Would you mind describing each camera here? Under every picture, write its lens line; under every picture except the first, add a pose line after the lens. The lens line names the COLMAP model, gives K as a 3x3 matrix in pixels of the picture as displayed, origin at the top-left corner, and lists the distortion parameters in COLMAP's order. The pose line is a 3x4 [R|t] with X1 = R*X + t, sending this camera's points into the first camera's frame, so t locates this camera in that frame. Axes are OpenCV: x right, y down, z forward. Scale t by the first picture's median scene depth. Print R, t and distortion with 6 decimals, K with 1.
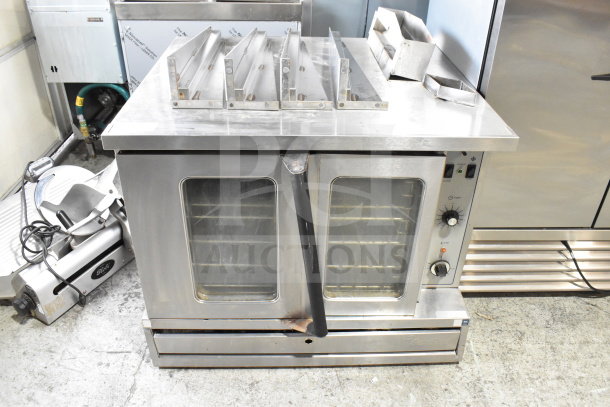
lens RADIAL K [[504.1, 0, 305.0], [0, 504.1, 203.5], [0, 0, 1]] dist [-0.104805, -0.001582]
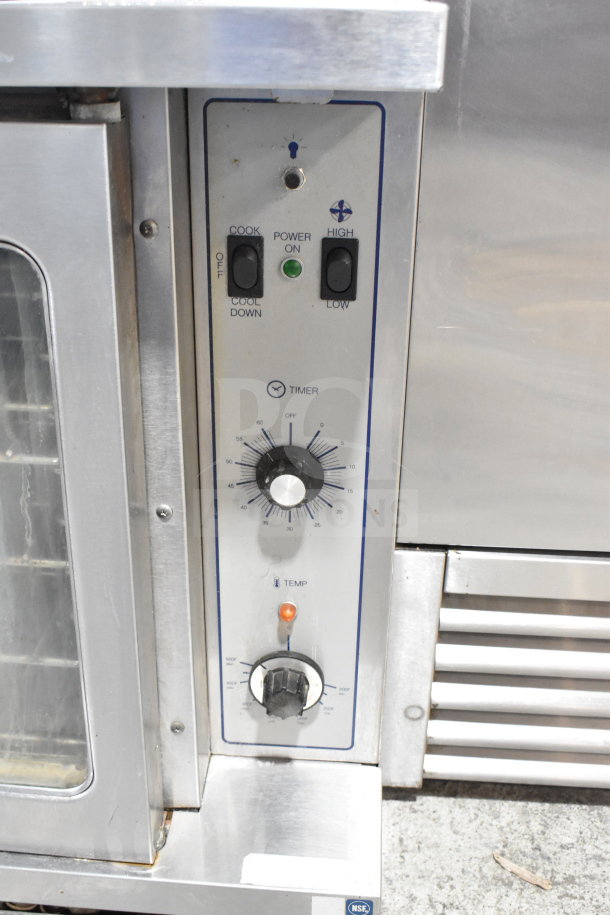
lens RADIAL K [[945.4, 0, 305.0], [0, 945.4, 457.5], [0, 0, 1]] dist [-0.064080, 0.012483]
pose [[0.996006, 0.038762, -0.080428, 0.612540], [-0.048116, 0.991868, -0.117825, 0.135087], [0.075207, 0.121224, 0.989772, 0.967543]]
